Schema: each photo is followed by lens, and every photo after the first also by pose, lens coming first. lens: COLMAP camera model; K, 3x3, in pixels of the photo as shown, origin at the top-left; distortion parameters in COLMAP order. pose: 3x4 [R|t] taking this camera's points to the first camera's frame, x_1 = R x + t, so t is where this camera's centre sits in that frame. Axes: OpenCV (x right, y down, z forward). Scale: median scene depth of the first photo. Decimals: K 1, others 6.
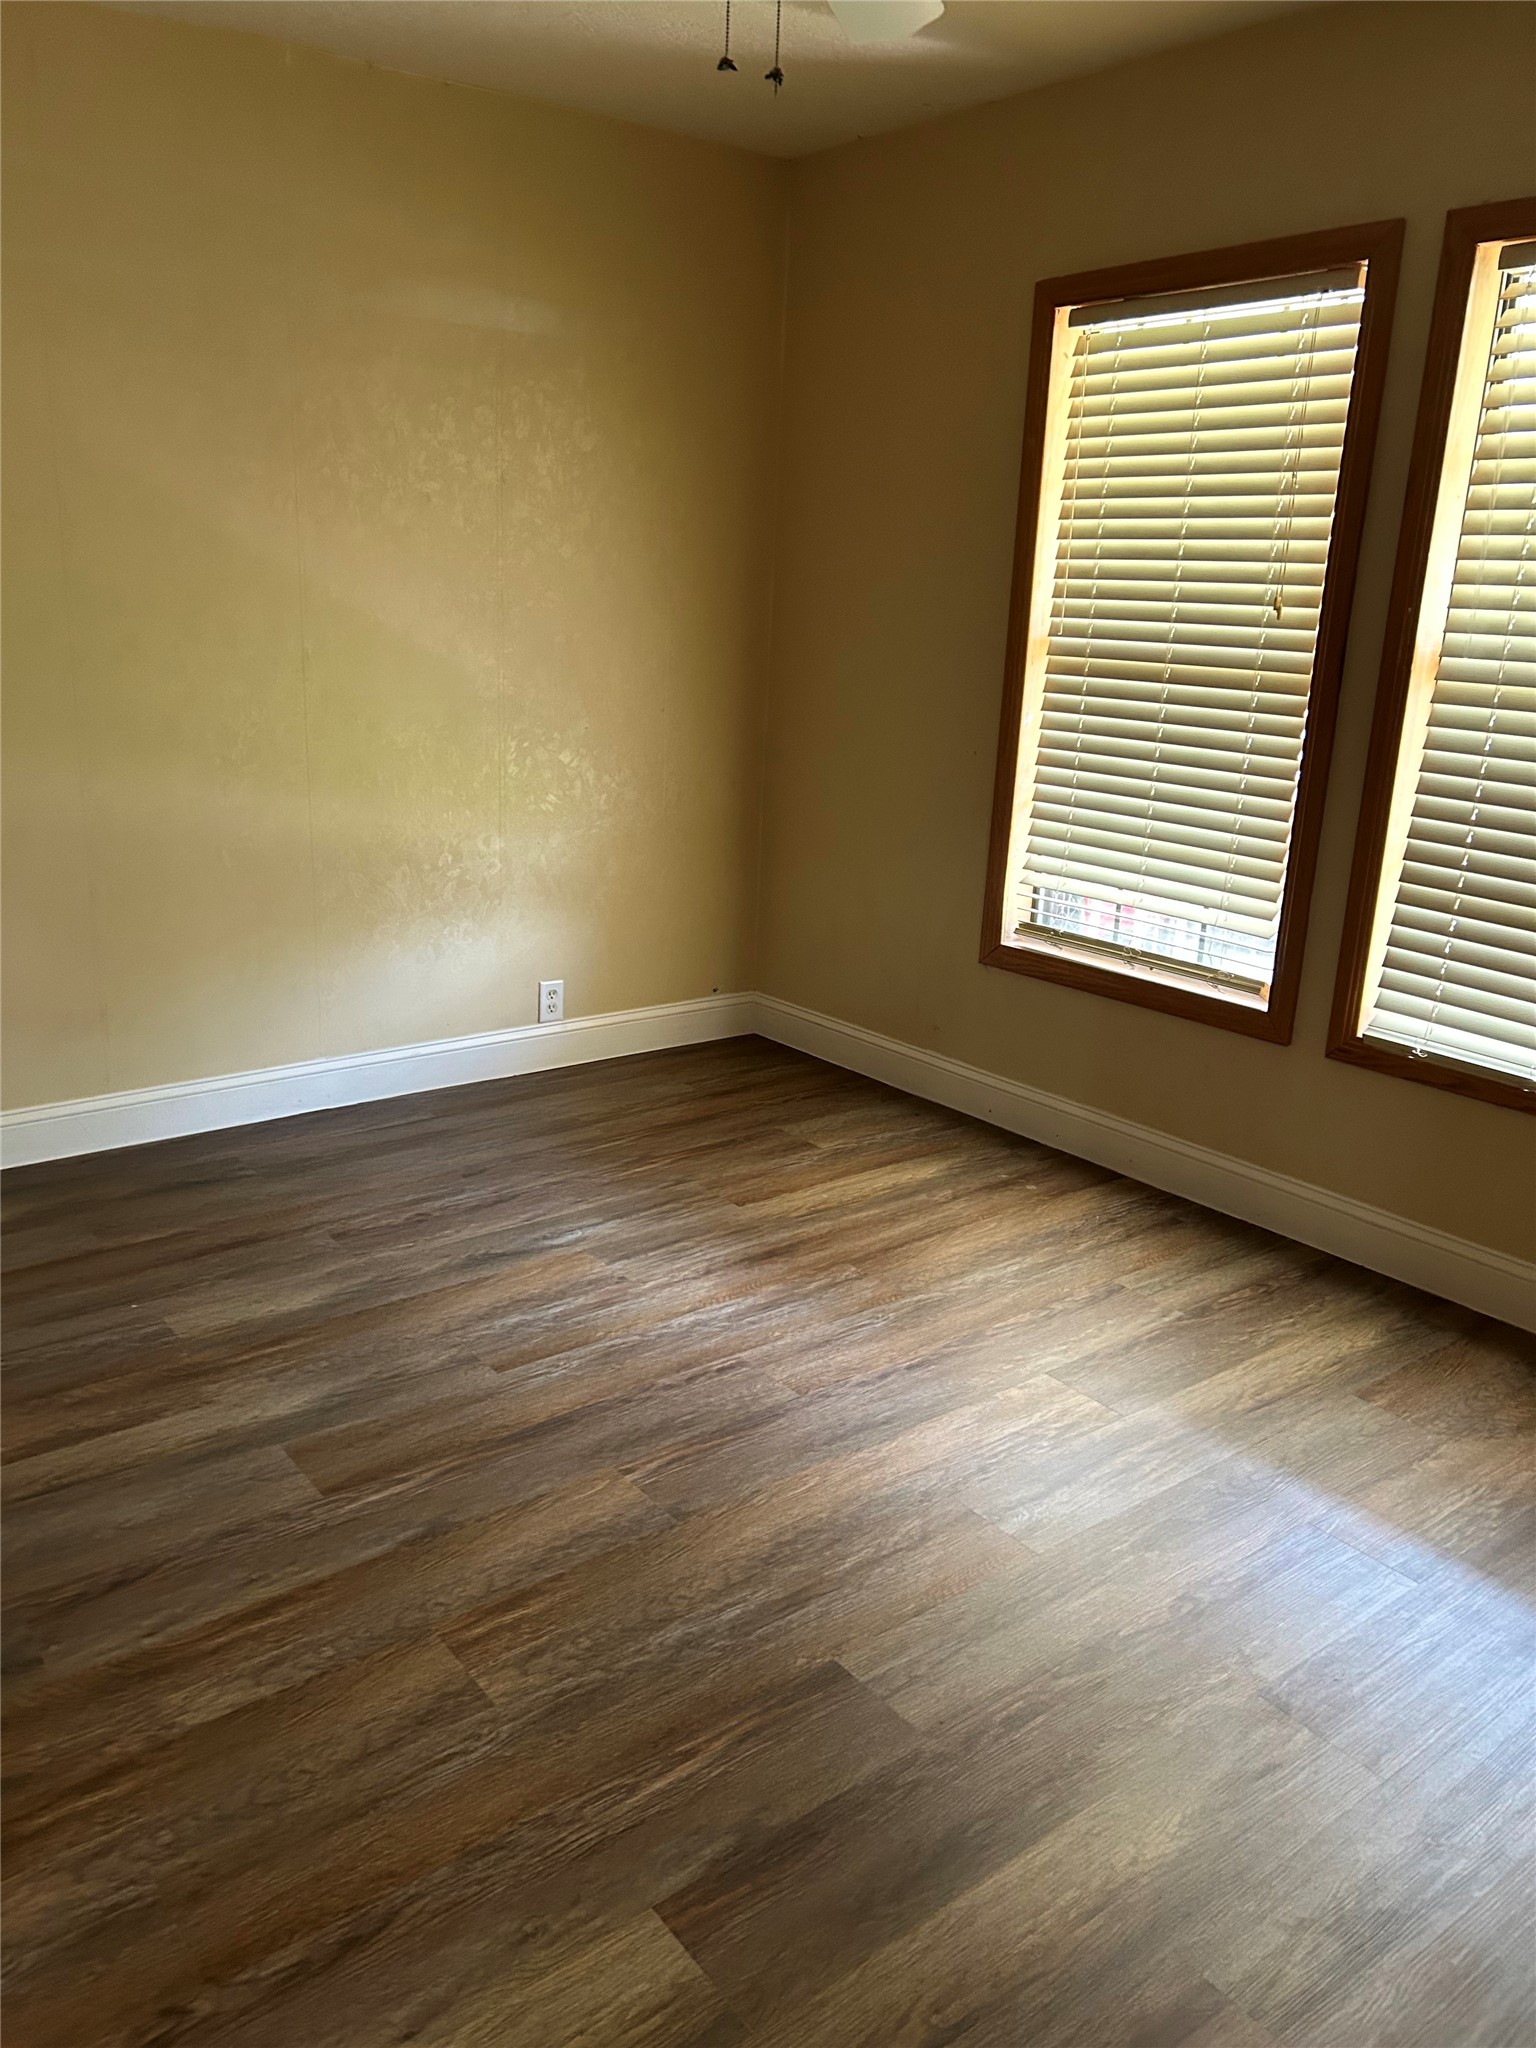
lens RADIAL K [[1538.6, 0, 770.1], [0, 1538.6, 1024.5], [0, 0, 1]] dist [0.016594, 0.006707]
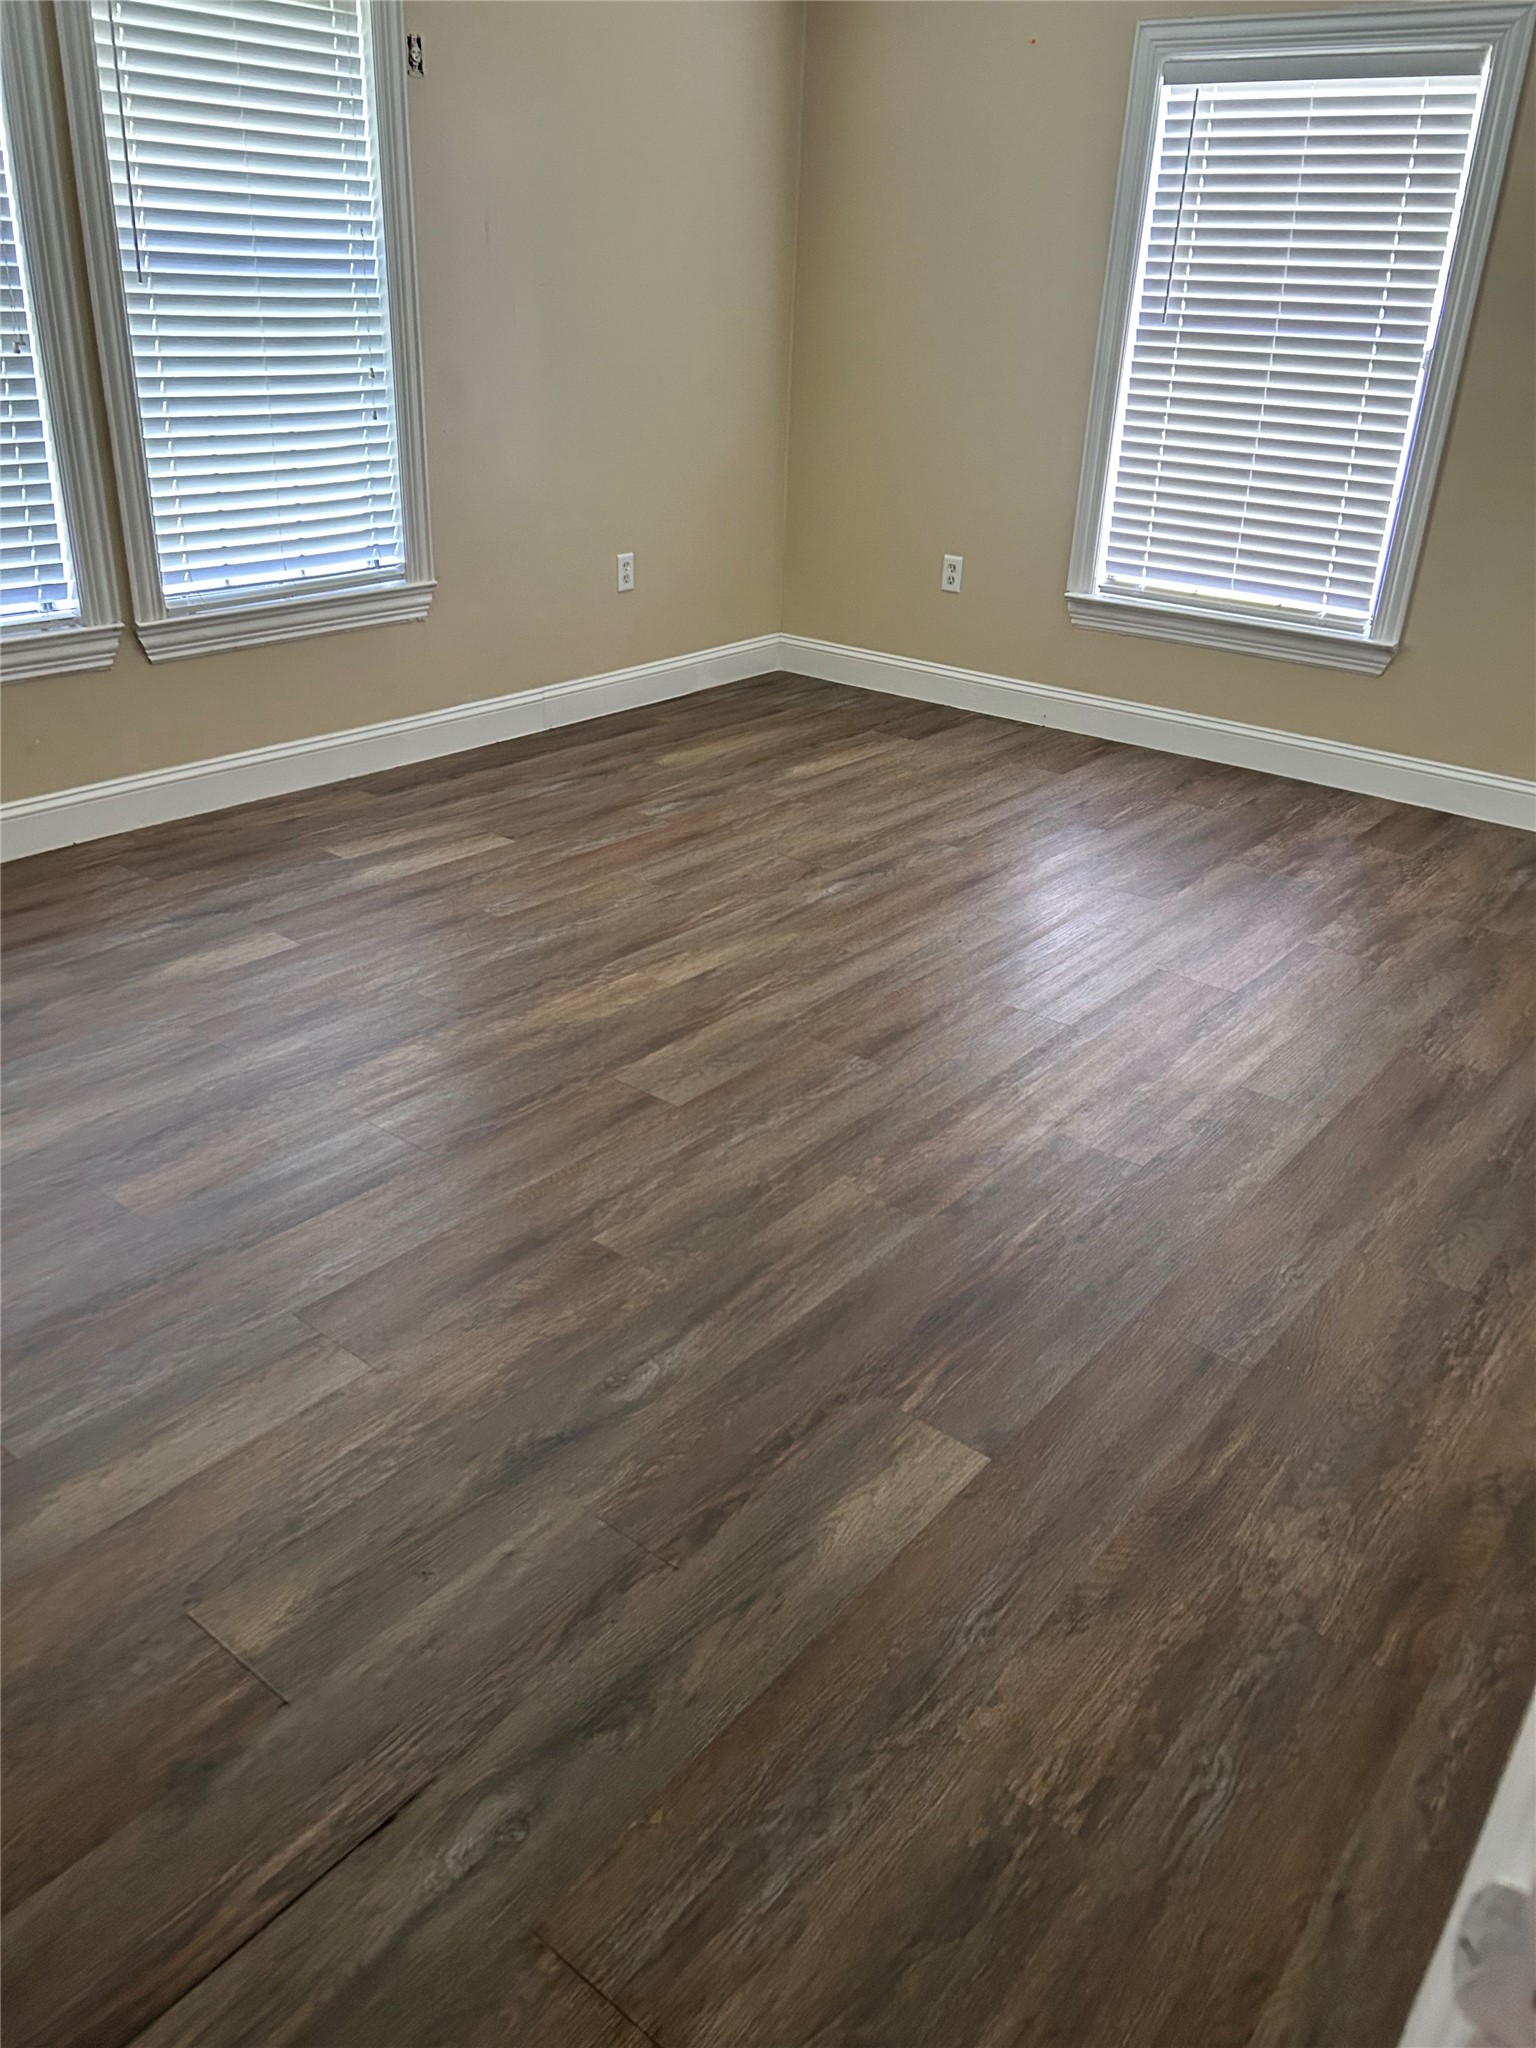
lens RADIAL K [[1538.6, 0, 766.3], [0, 1538.6, 1030.0], [0, 0, 1]] dist [0.016594, 0.006707]
pose [[-0.972308, 0.044356, -0.229454, -0.145723], [-0.116306, 0.759761, 0.639715, -0.401426], [0.202706, 0.648688, -0.733563, 1.435651]]
